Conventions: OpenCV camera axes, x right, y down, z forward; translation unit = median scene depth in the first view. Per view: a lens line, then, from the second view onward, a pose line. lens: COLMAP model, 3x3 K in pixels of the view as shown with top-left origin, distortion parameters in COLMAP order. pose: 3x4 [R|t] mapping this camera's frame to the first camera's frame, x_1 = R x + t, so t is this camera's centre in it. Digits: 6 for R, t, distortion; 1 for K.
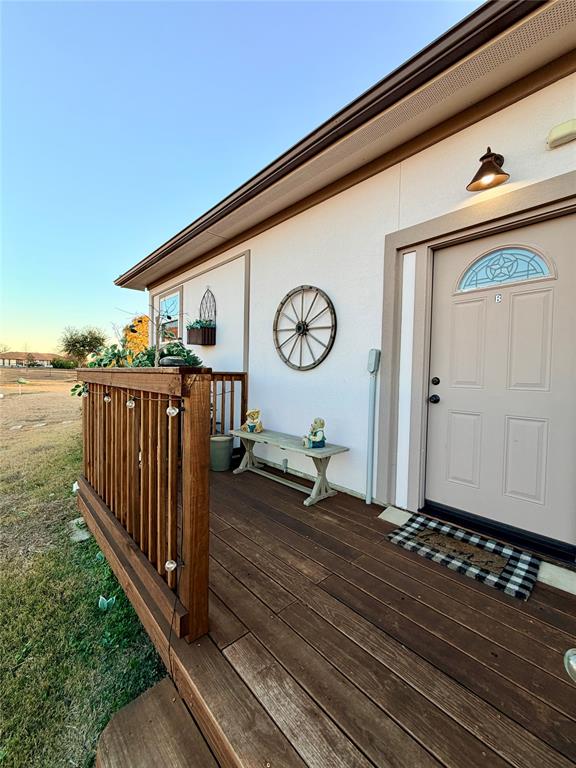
lens RADIAL K [[306.0, 0, 288.5], [0, 306.0, 382.1], [0, 0, 1]] dist [-0.001031, 0.000193]
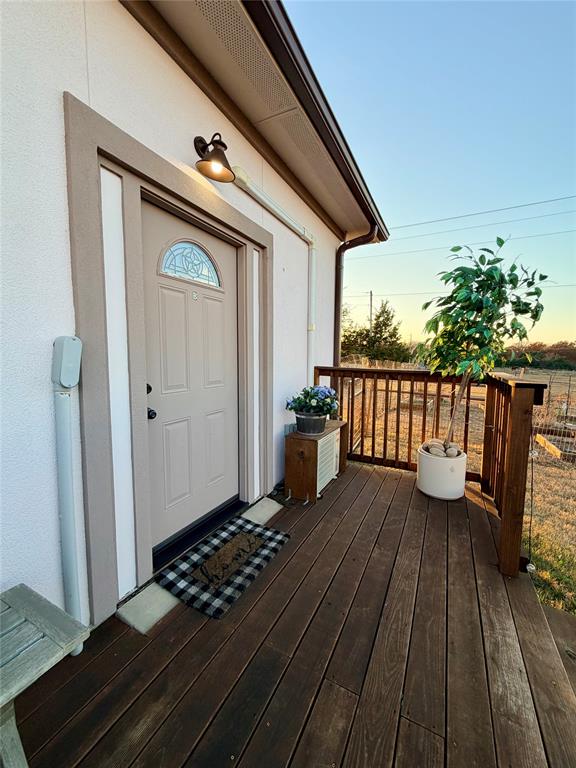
lens RADIAL K [[306.0, 0, 288.2], [0, 306.0, 382.3], [0, 0, 1]] dist [-0.001031, 0.000193]
pose [[-0.330829, -0.107807, 0.937513, -0.240171], [0.008834, 0.993056, 0.117311, -0.079836], [-0.943650, 0.047092, -0.327579, 0.739110]]
